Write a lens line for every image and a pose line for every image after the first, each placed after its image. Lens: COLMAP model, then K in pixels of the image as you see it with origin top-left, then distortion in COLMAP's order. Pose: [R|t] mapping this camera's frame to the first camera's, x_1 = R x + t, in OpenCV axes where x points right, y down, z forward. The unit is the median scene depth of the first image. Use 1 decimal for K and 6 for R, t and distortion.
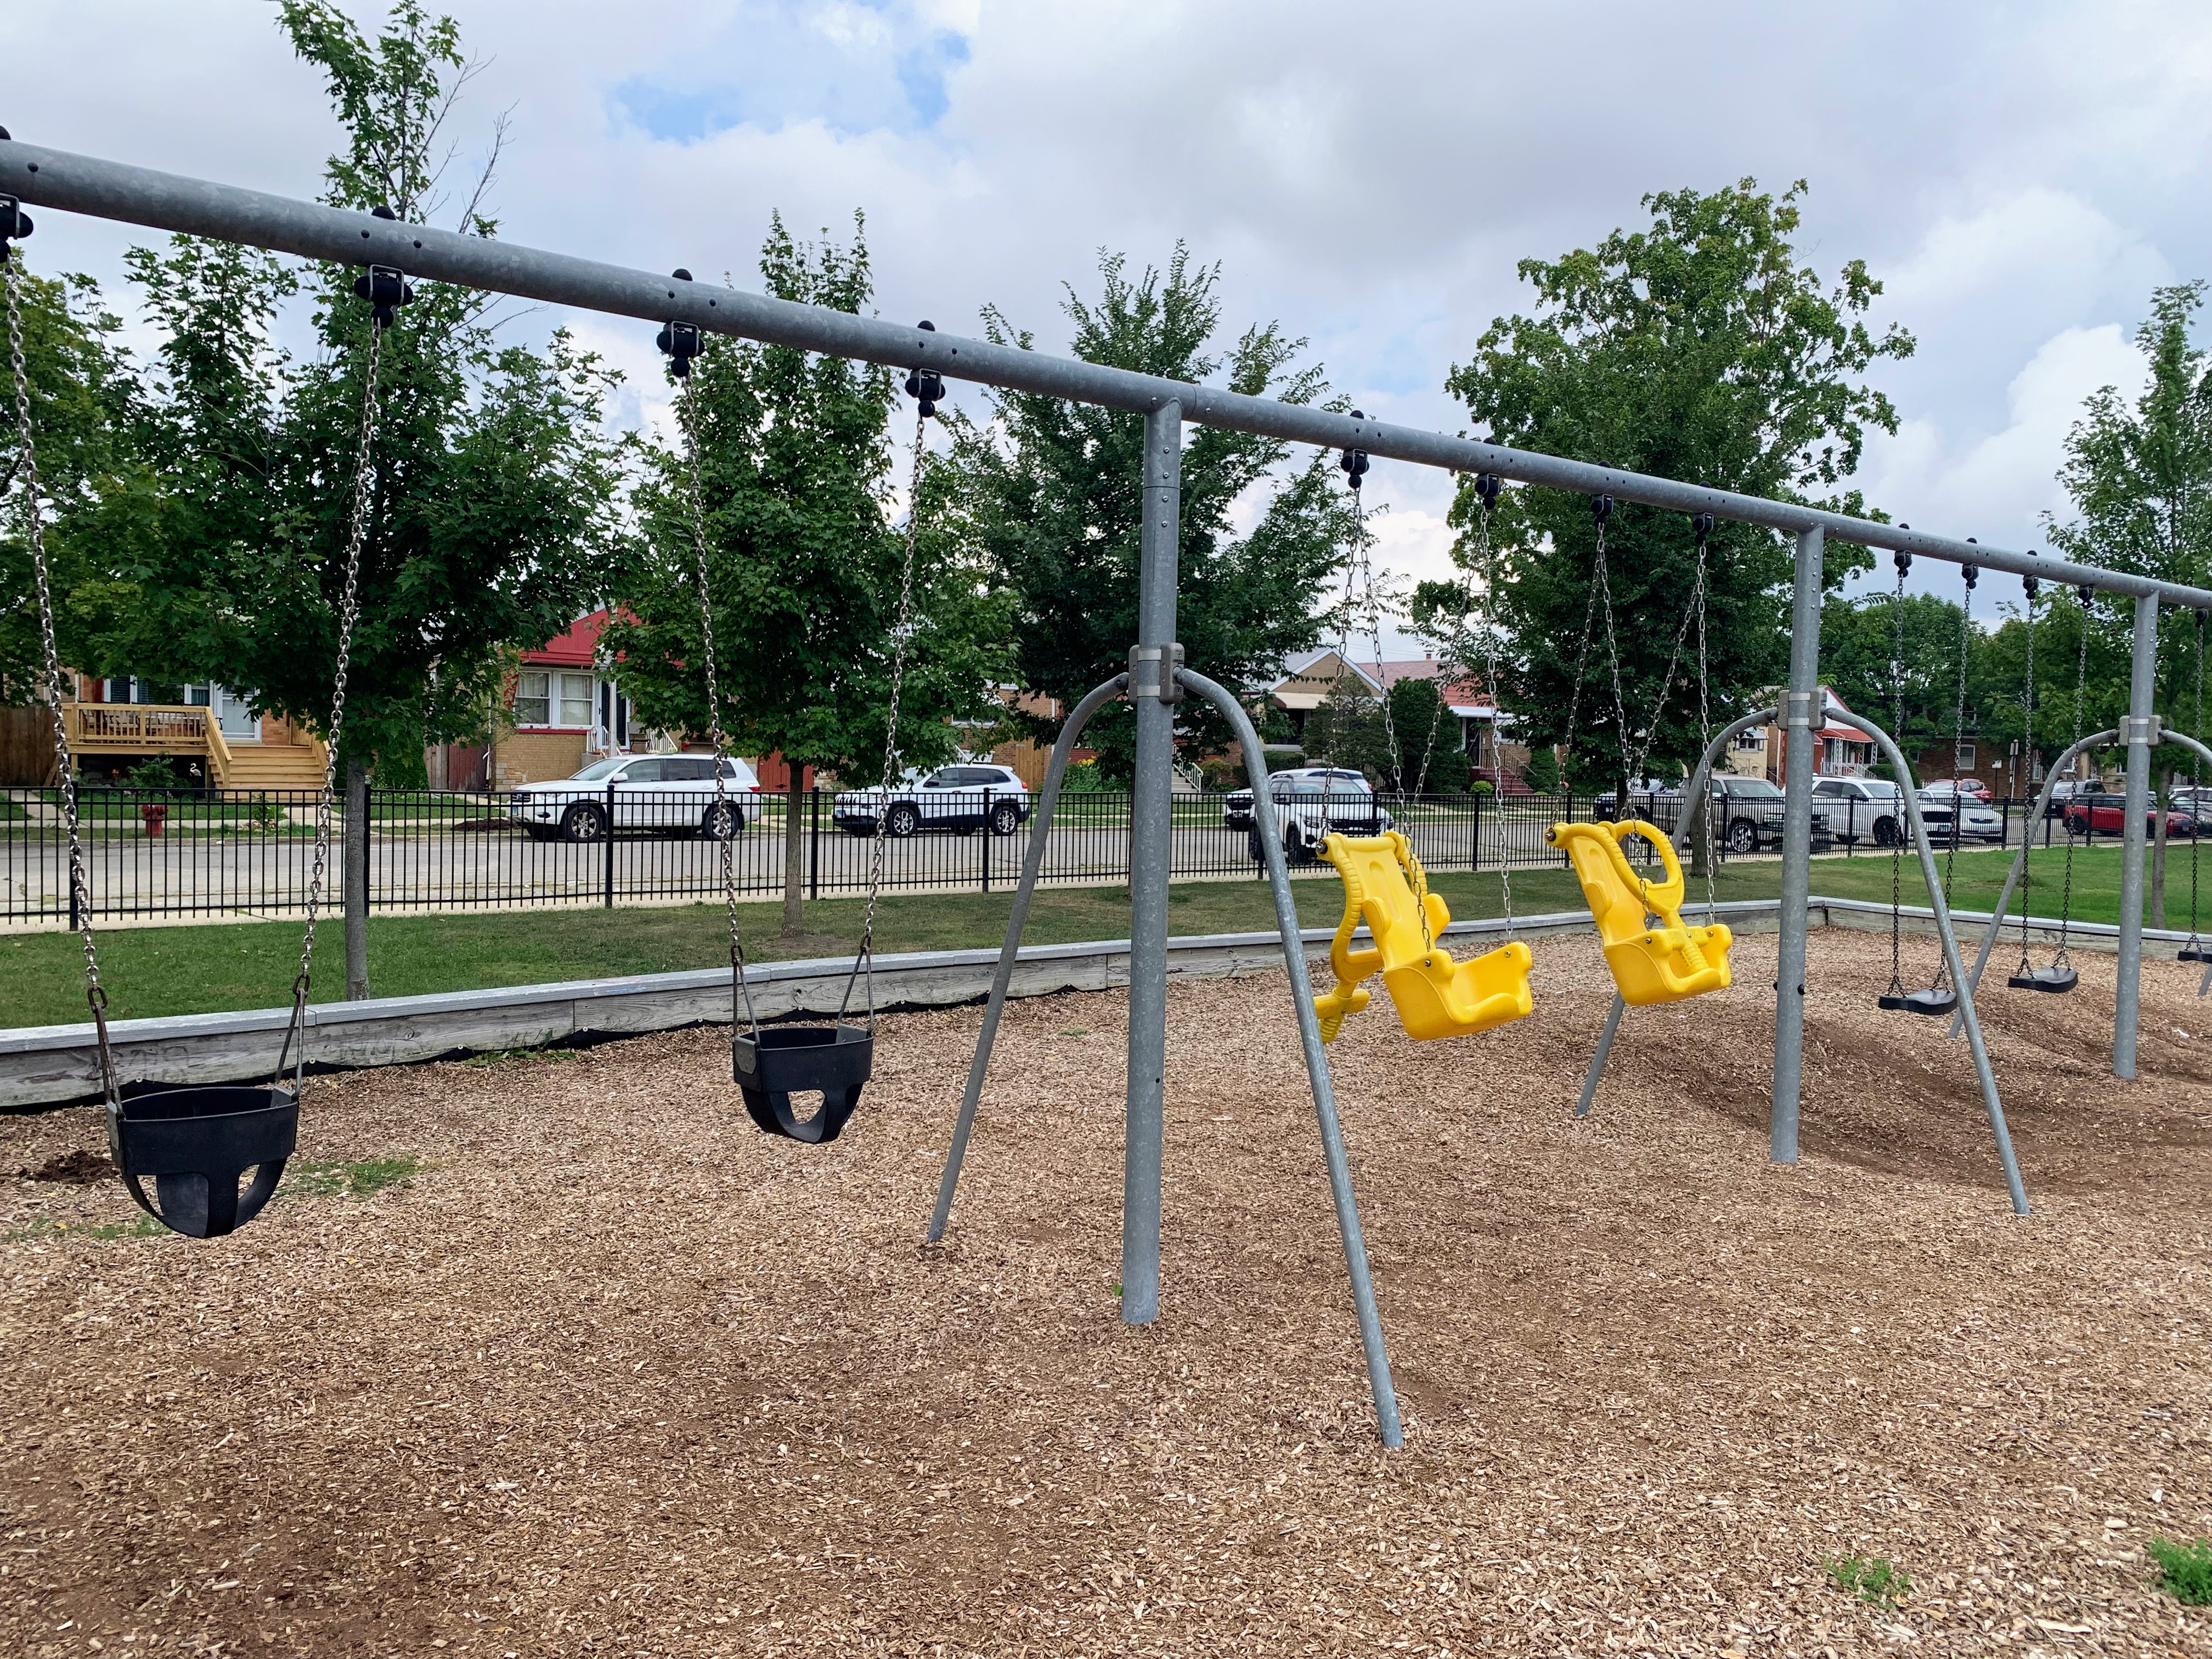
lens RADIAL K [[1632.8, 0, 1099.1], [0, 1632.8, 776.1], [0, 0, 1]] dist [0.002574, 0.001835]
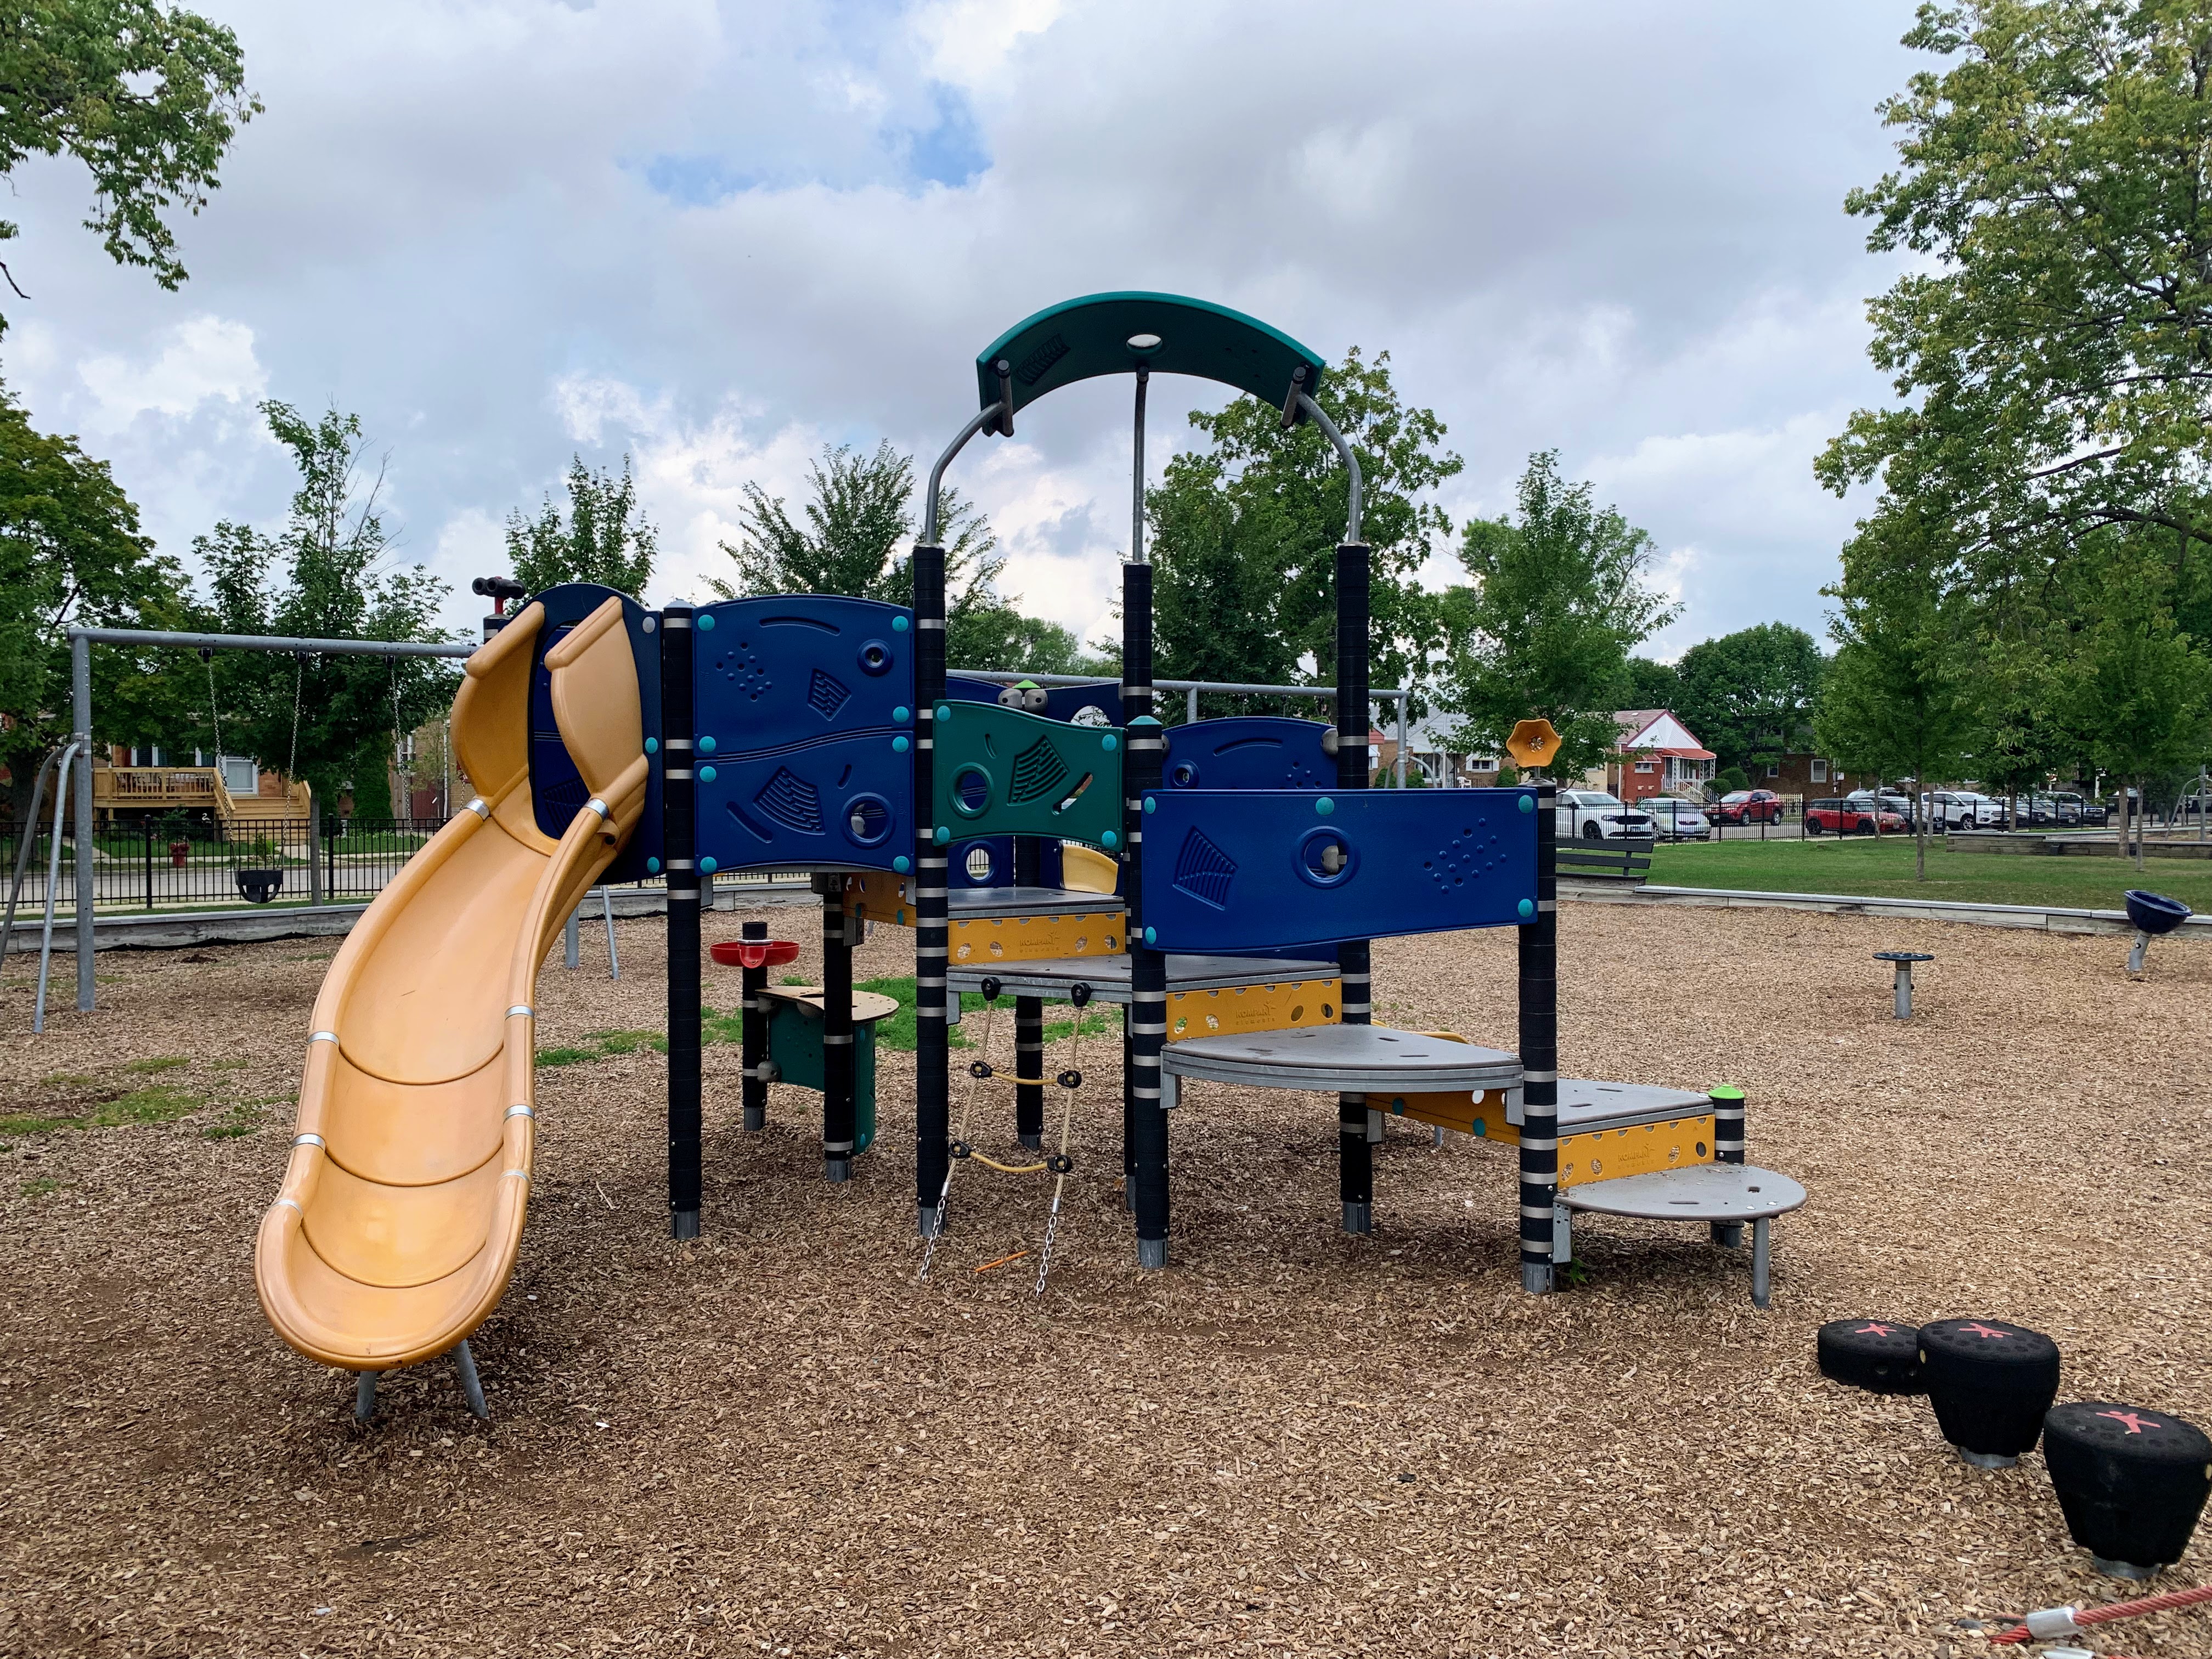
lens RADIAL K [[1653.9, 0, 1110.0], [0, 1653.9, 781.9], [0, 0, 1]] dist [0.106744, -0.205266]
pose [[0.999641, -0.026788, -0.000762, 0.242478], [0.026768, 0.999454, -0.019388, 0.020164], [0.001281, 0.019361, 0.999812, -0.487636]]
